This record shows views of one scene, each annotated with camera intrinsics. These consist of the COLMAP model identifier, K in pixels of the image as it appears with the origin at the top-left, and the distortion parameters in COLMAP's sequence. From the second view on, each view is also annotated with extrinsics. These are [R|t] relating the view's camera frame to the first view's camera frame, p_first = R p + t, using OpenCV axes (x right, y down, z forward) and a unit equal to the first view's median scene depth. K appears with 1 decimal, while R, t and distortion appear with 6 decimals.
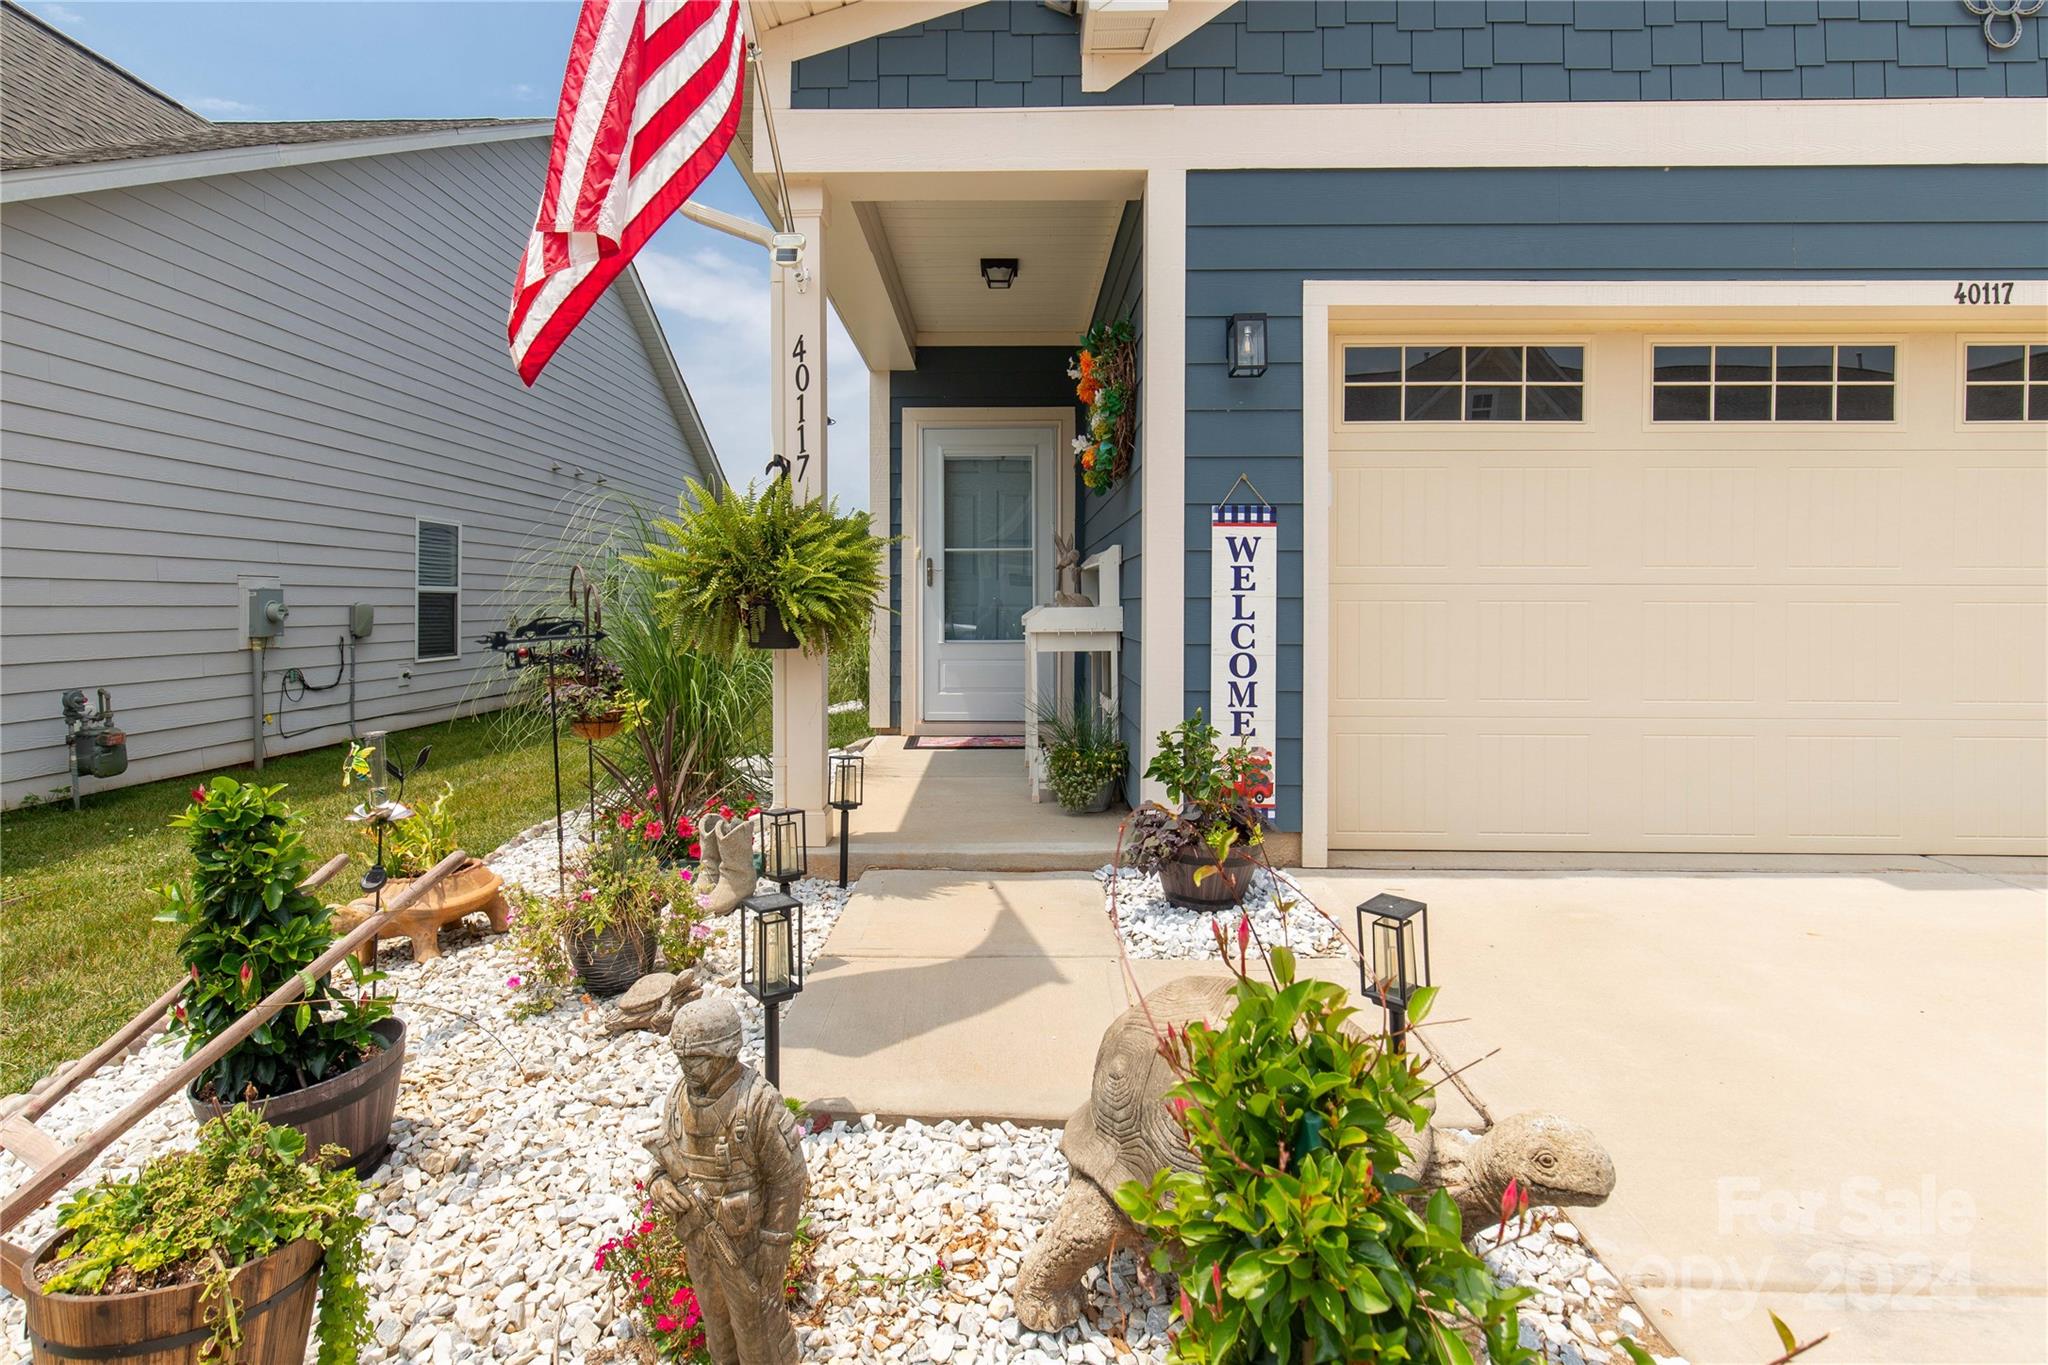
lens RADIAL K [[1080.9, 0, 1031.3], [0, 1080.9, 610.9], [0, 0, 1]] dist [0.002029, -0.002099]
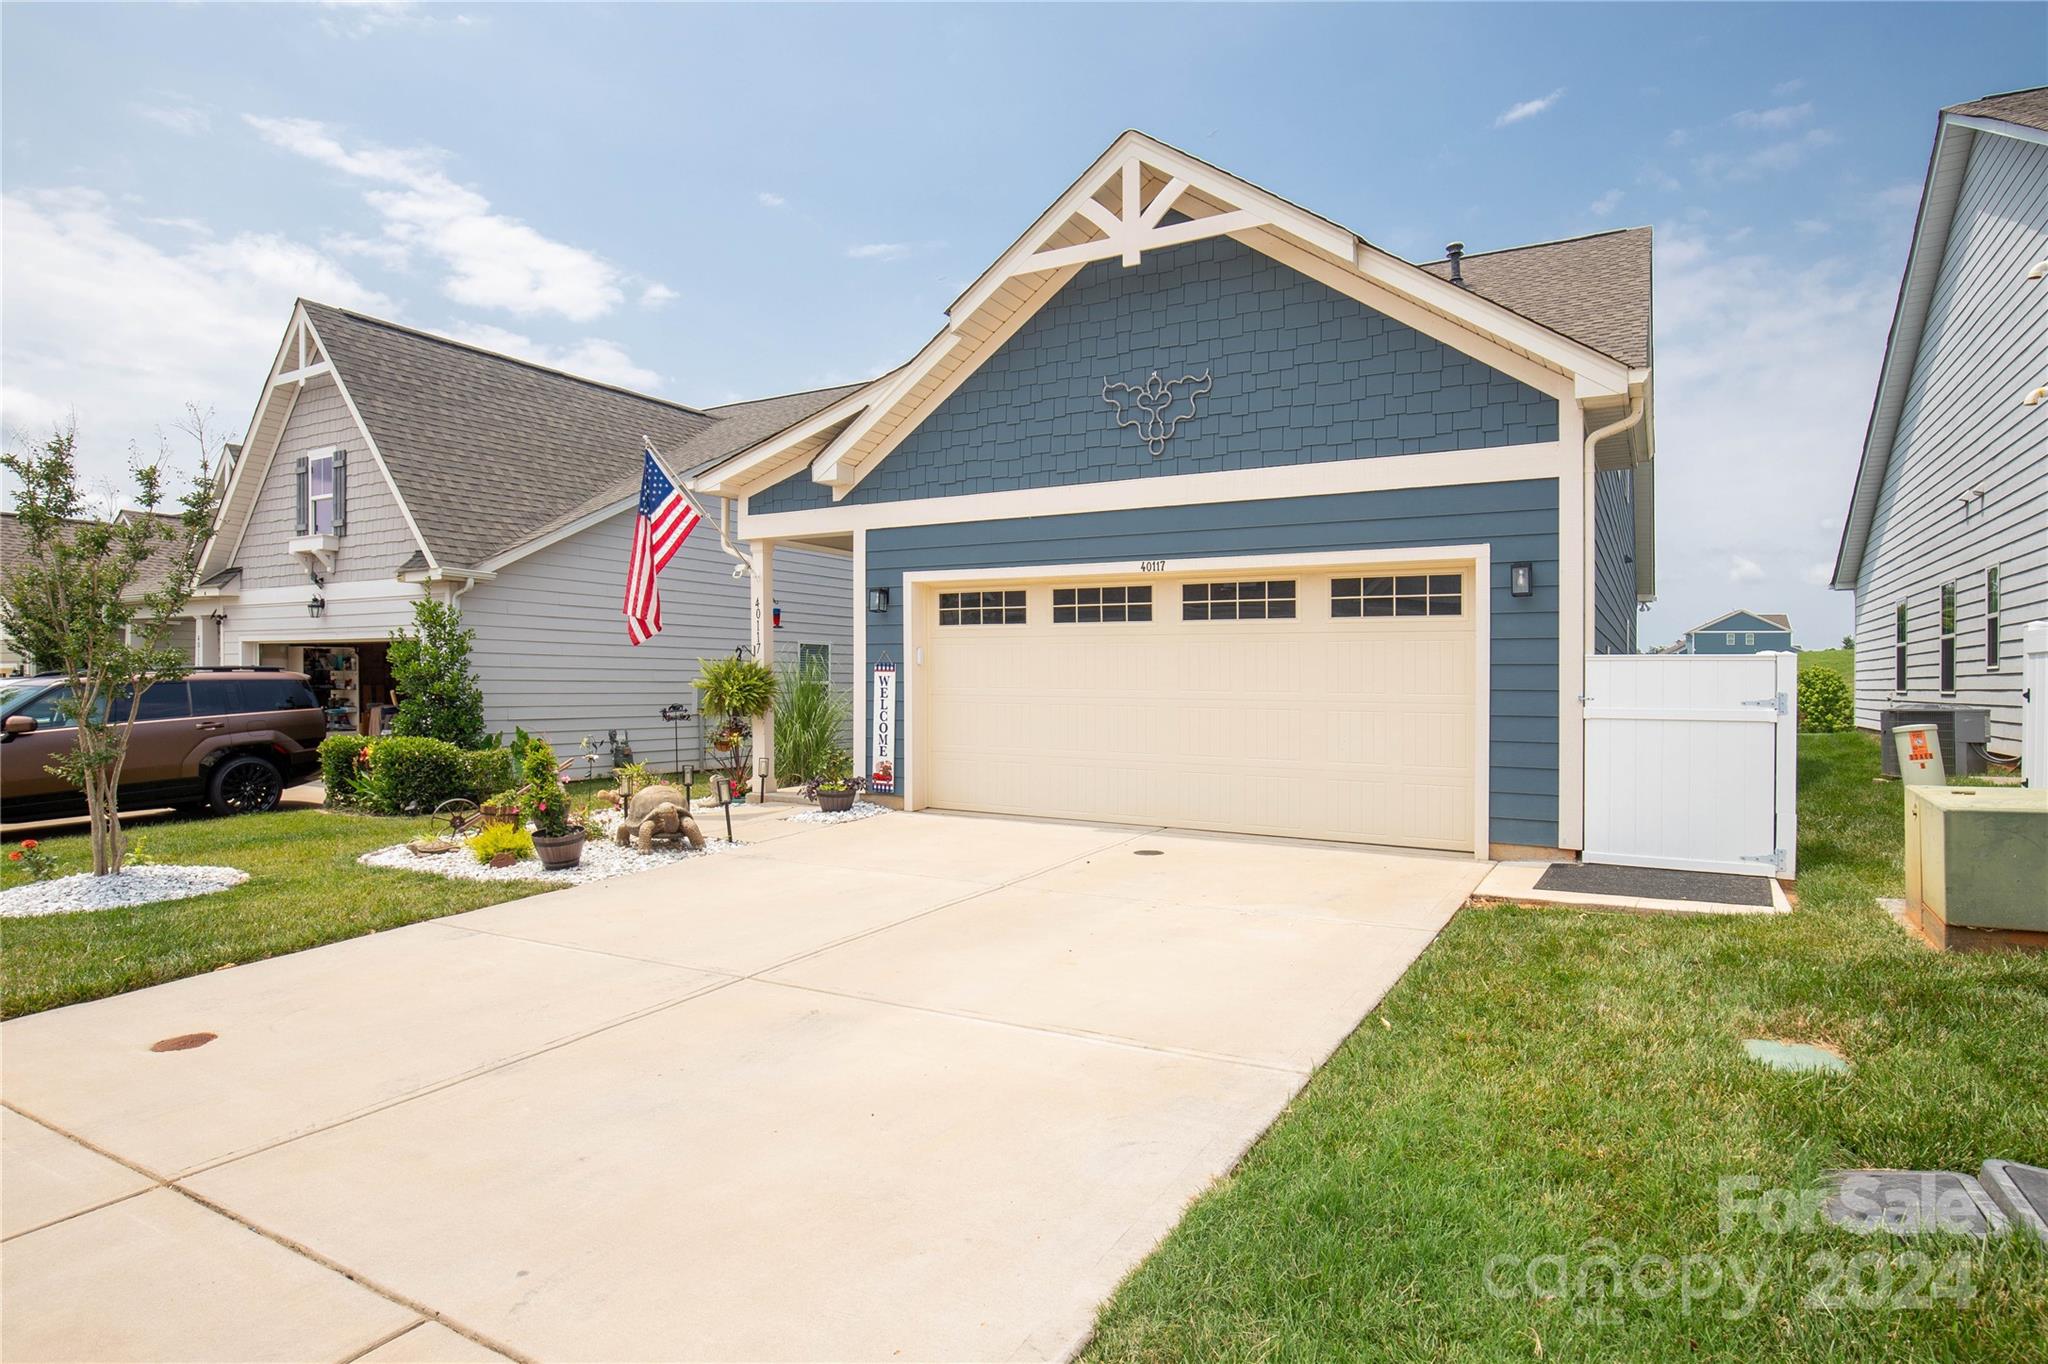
lens RADIAL K [[1080.9, 0, 1010.2], [0, 1080.9, 699.7], [0, 0, 1]] dist [0.002029, -0.002099]
pose [[0.870939, 0.014416, -0.491179, 1.593081], [-0.012279, 0.999896, 0.007574, -0.034689], [0.491237, -0.000566, 0.871026, -0.973314]]
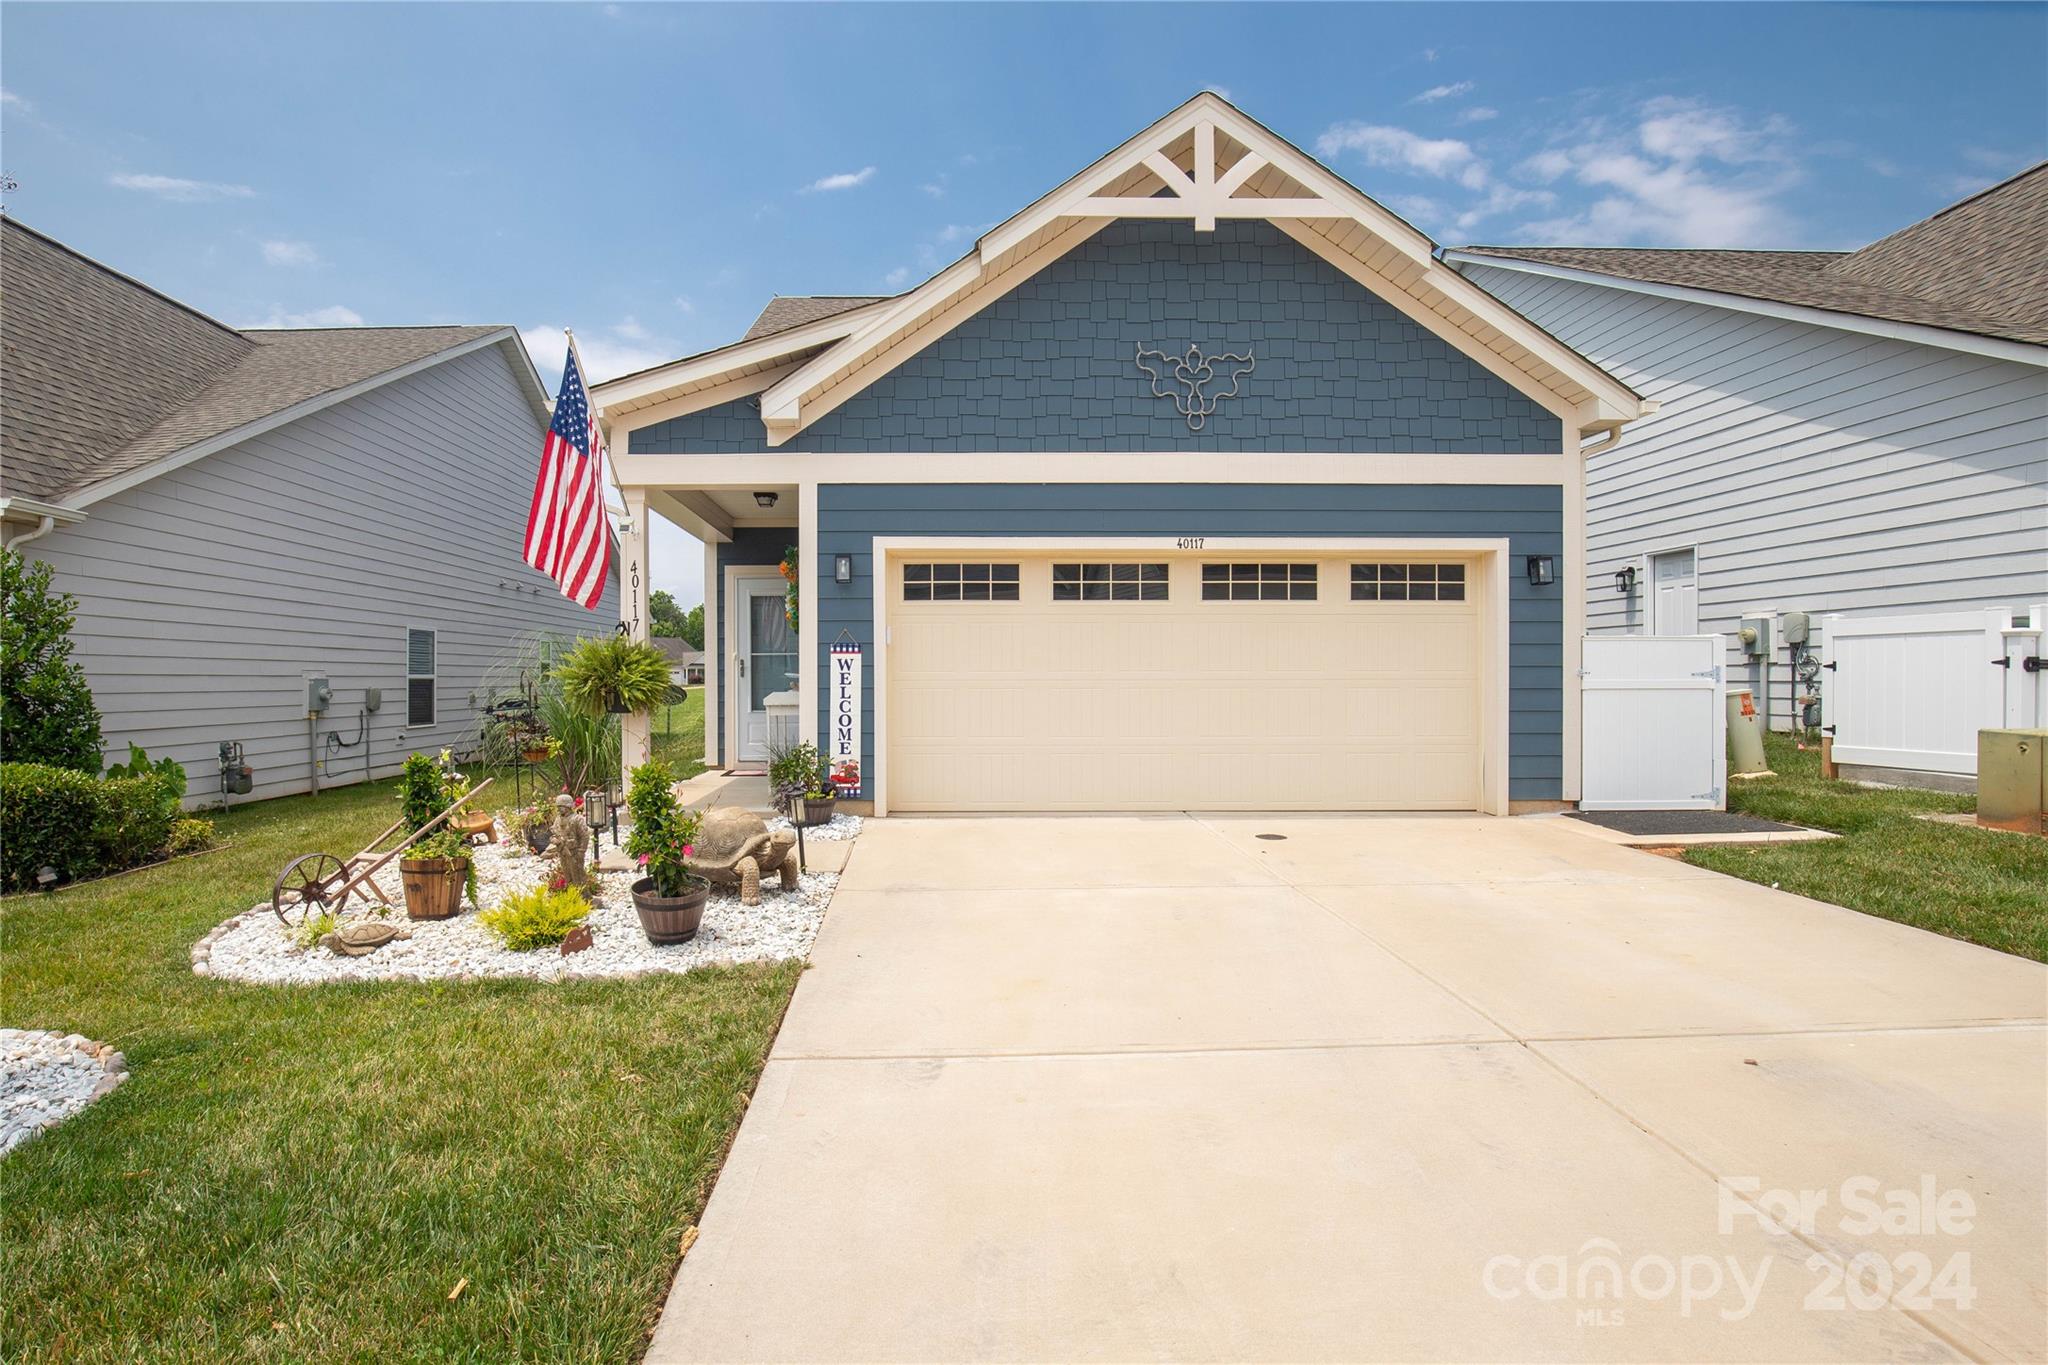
lens RADIAL K [[1016.3, 0, 951.9], [0, 1016.3, 681.2], [0, 0, 1]] dist [-0.022126, 0.000751]
pose [[0.999927, -0.004054, 0.011371, 0.362512], [0.004106, 0.999981, -0.004528, -0.014906], [-0.011353, 0.004574, 0.999925, -0.919229]]
